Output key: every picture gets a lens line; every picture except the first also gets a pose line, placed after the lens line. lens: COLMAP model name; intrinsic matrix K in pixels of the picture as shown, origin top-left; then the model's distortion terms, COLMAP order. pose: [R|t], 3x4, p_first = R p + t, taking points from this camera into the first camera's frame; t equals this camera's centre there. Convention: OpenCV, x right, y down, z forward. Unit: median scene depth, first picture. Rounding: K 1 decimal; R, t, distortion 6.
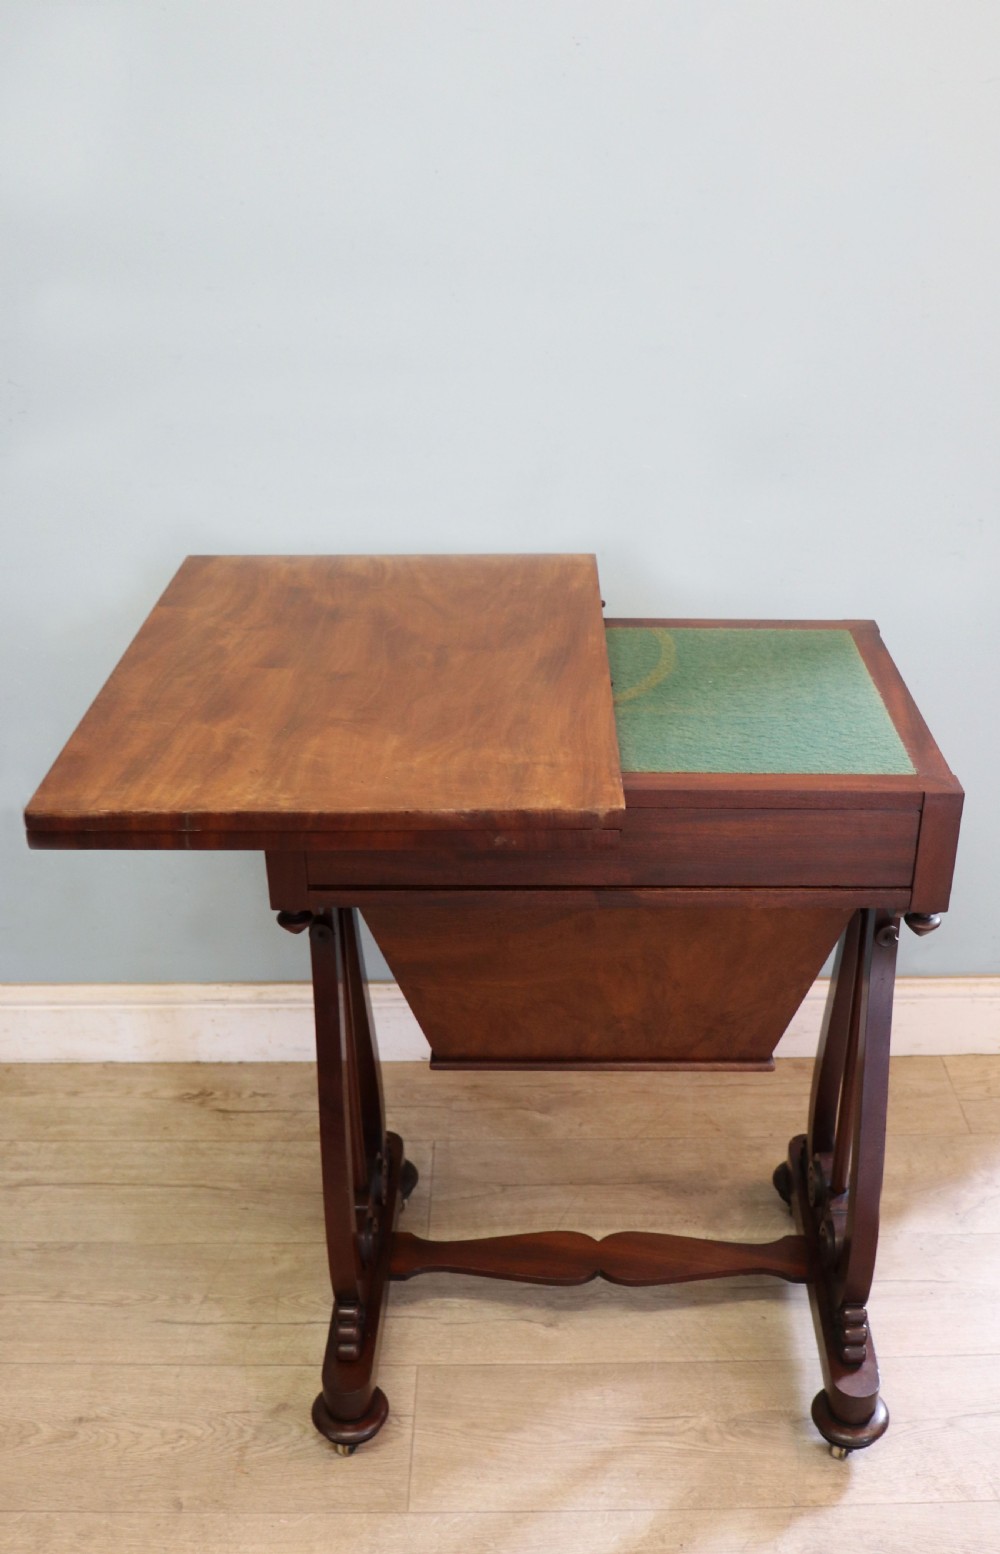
lens RADIAL K [[1581.3, 0, 554.0], [0, 1581.3, 834.2], [0, 0, 1]] dist [-0.130756, 0.000000]
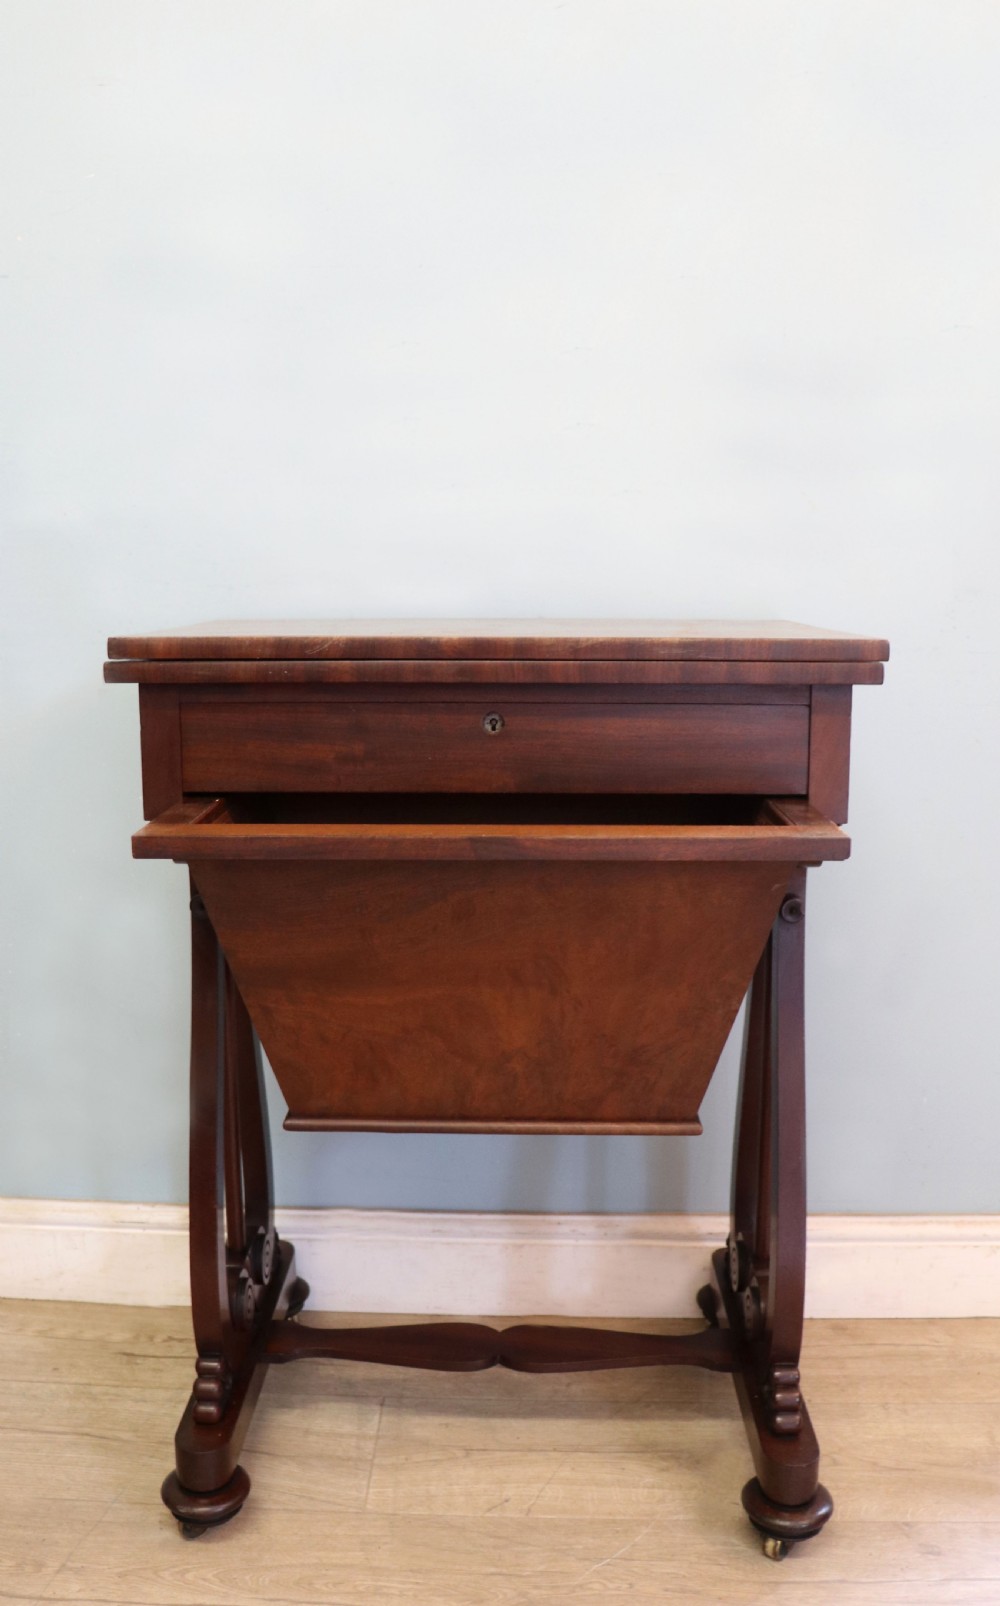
lens RADIAL K [[1435.8, 0, 461.4], [0, 1435.8, 836.7], [0, 0, 1]] dist [-0.150697, 0.081327]
pose [[0.998034, 0.009328, -0.061979, 0.005412], [-0.027559, 0.953456, -0.300271, 0.160165], [0.056293, 0.301388, 0.951838, 0.281242]]
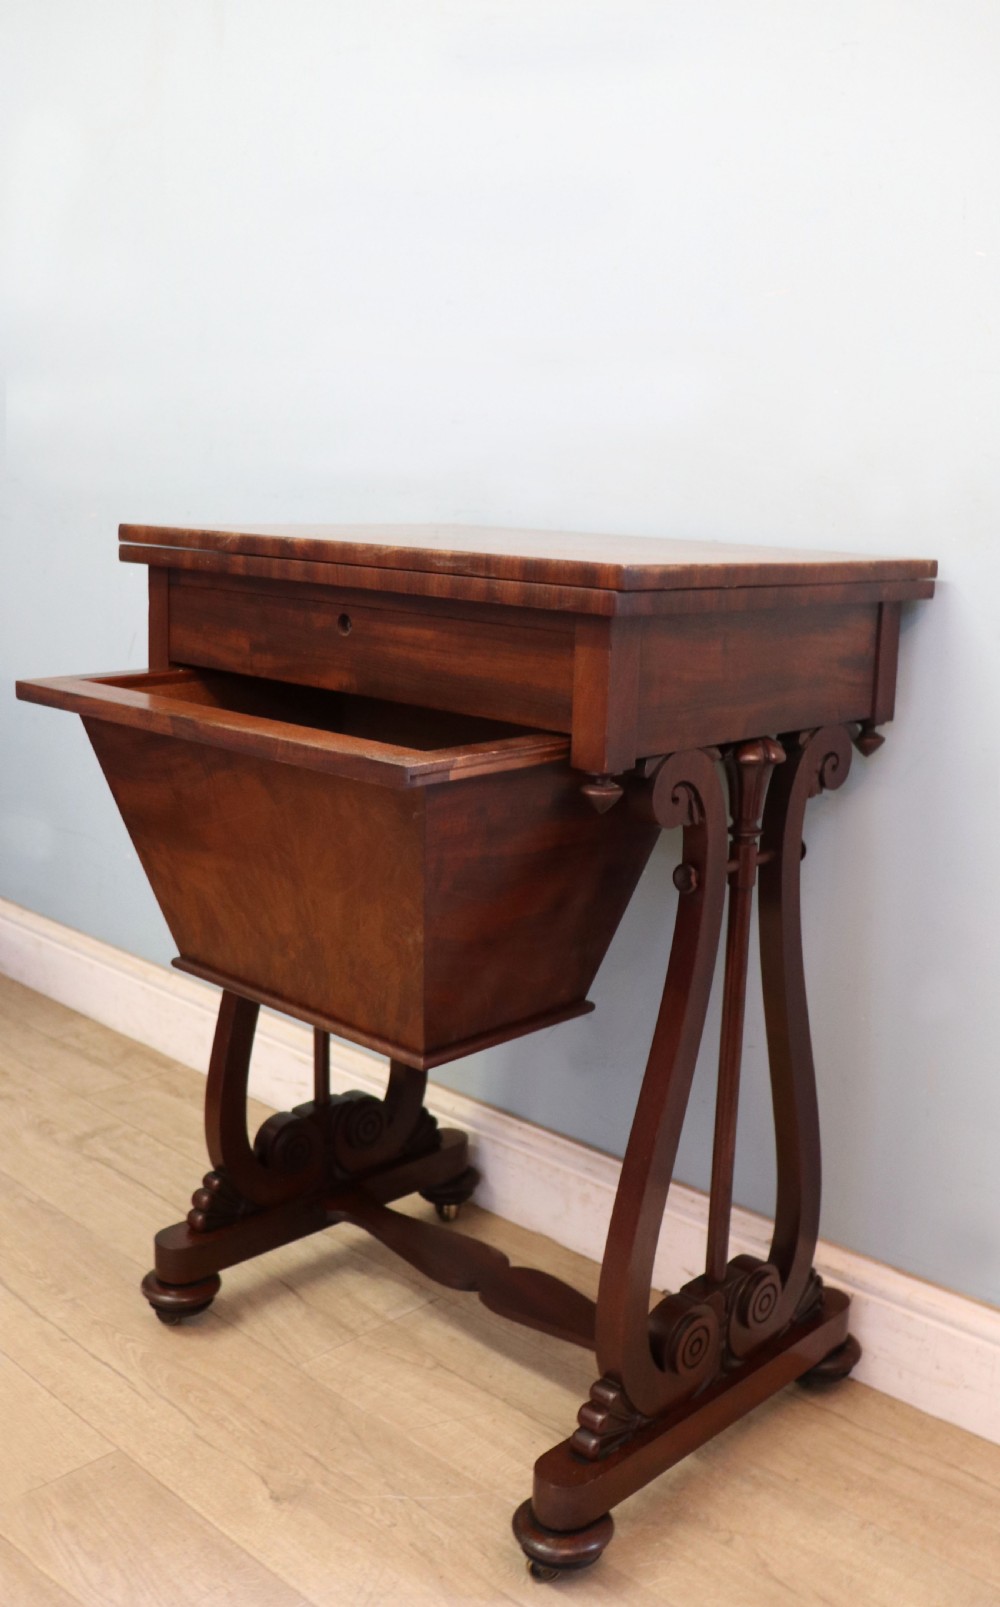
lens RADIAL K [[1535.1, 0, 553.5], [0, 1535.1, 770.0], [0, 0, 1]] dist [-0.120135, 0.000000]
pose [[0.726714, 0.153733, -0.669517, 0.515183], [-0.353868, 0.919147, -0.173047, 0.071370], [0.588782, 0.362677, 0.722358, 0.442874]]
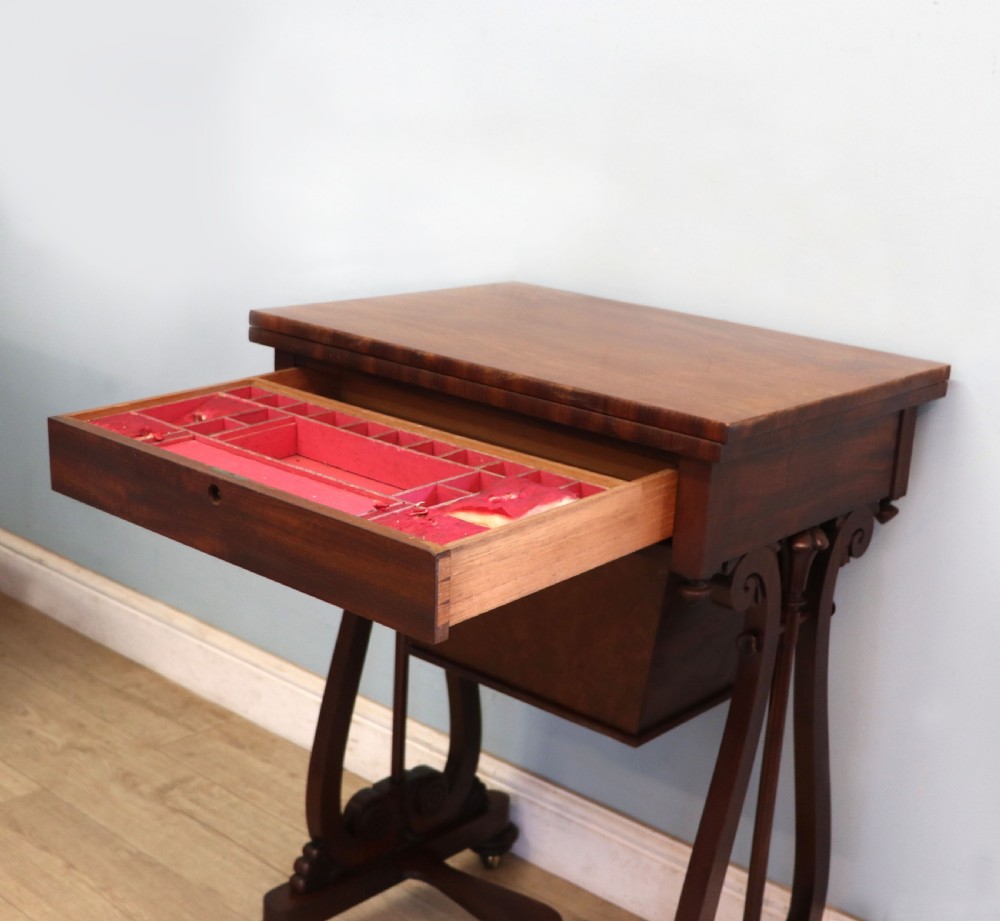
lens RADIAL K [[1473.5, 0, 514.0], [0, 1473.5, 459.3], [0, 0, 1]] dist [-0.092772, 0.000000]
pose [[0.742270, 0.218985, -0.633310, 0.501815], [-0.365876, 0.924229, -0.109246, 0.019869], [0.561400, 0.312803, 0.766149, 0.274627]]
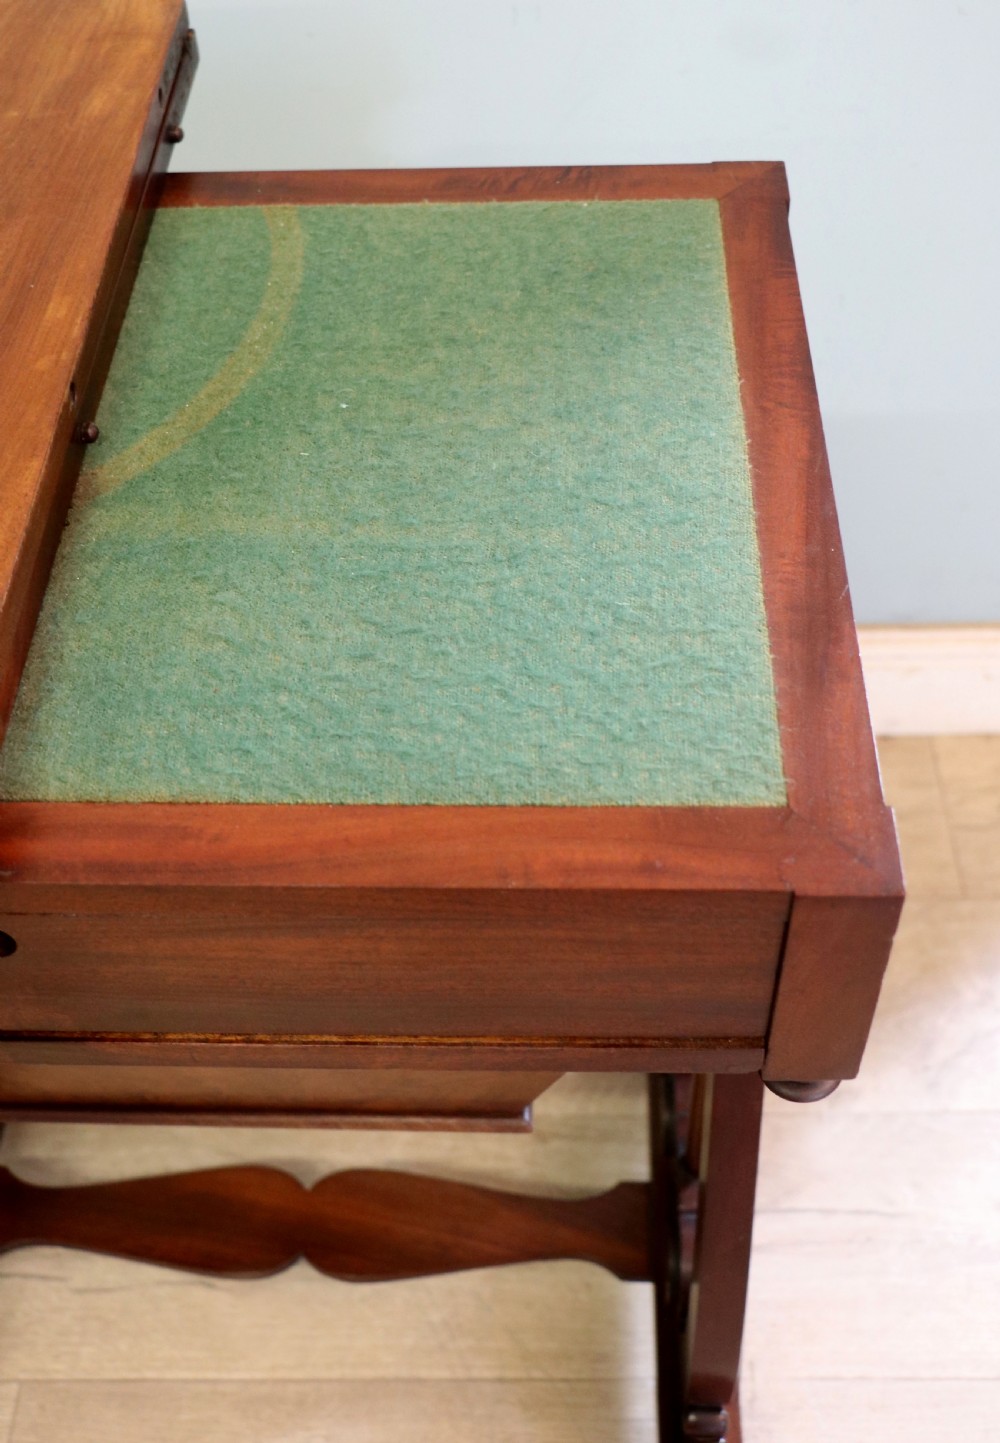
lens RADIAL K [[1684.5, 0, 515.6], [0, 1684.5, 661.9], [0, 0, 1]] dist [-0.017940, 0.000000]
pose [[0.999241, -0.003575, -0.038800, 0.133794], [0.016806, 0.937940, 0.346391, -0.154533], [0.035154, -0.346780, 0.937288, 0.463276]]
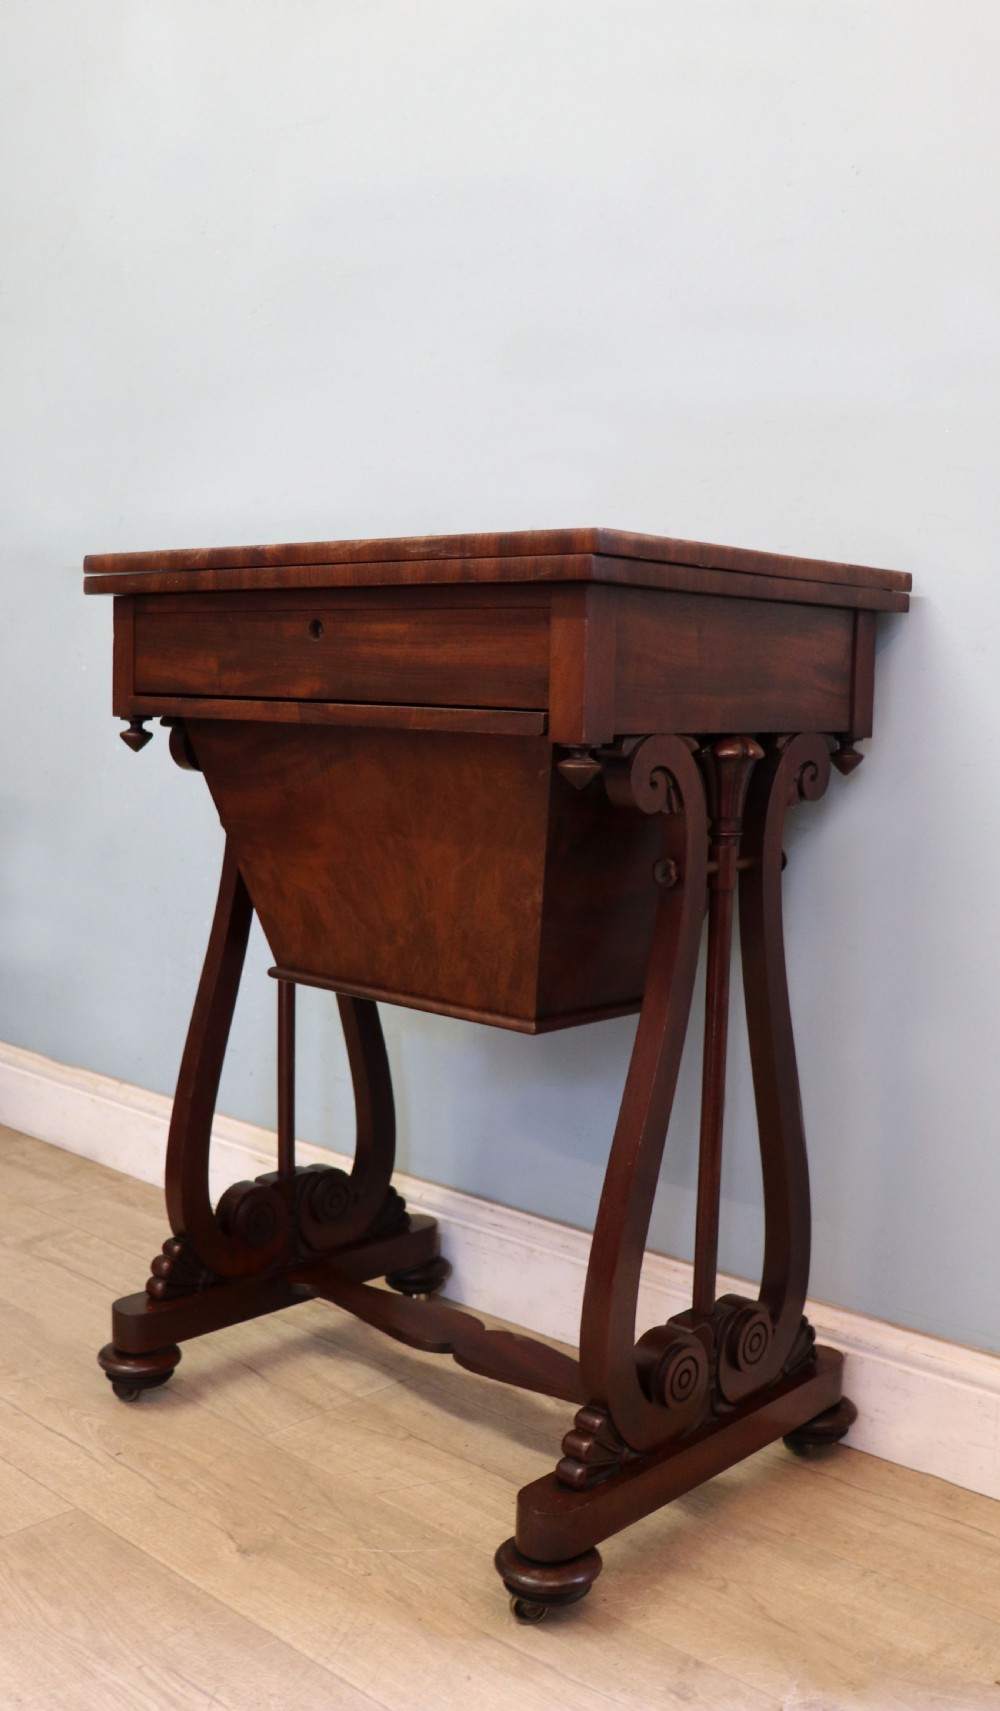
lens RADIAL K [[1636.2, 0, 495.4], [0, 1636.2, 870.8], [0, 0, 1]] dist [-0.128770, 0.000000]
pose [[0.722212, 0.099150, -0.684529, 0.542184], [-0.345403, 0.909138, -0.232733, 0.163912], [0.599256, 0.404521, 0.690837, 0.449830]]
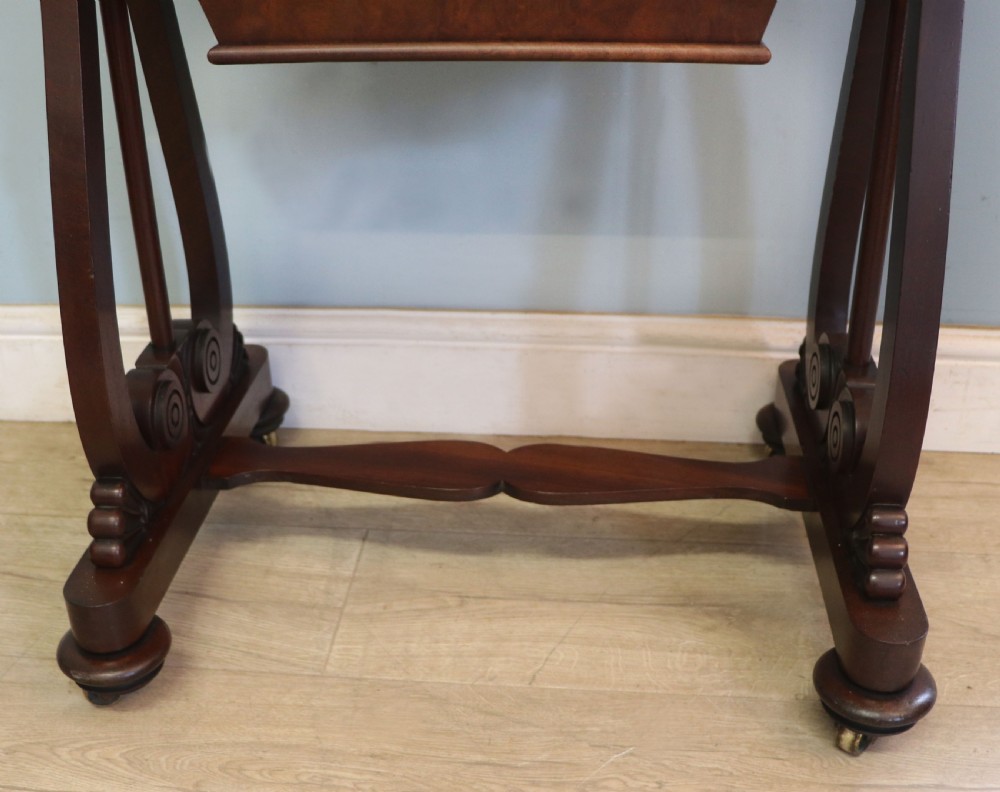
lens RADIAL K [[1194.0, 0, 466.8], [0, 1194.0, 506.3], [0, 0, 1]] dist [-0.168498, 0.000000]
pose [[0.992793, 0.046655, -0.110383, 0.022003], [-0.038845, 0.996657, 0.071878, 0.173468], [0.113368, -0.067072, 0.991287, 0.602900]]
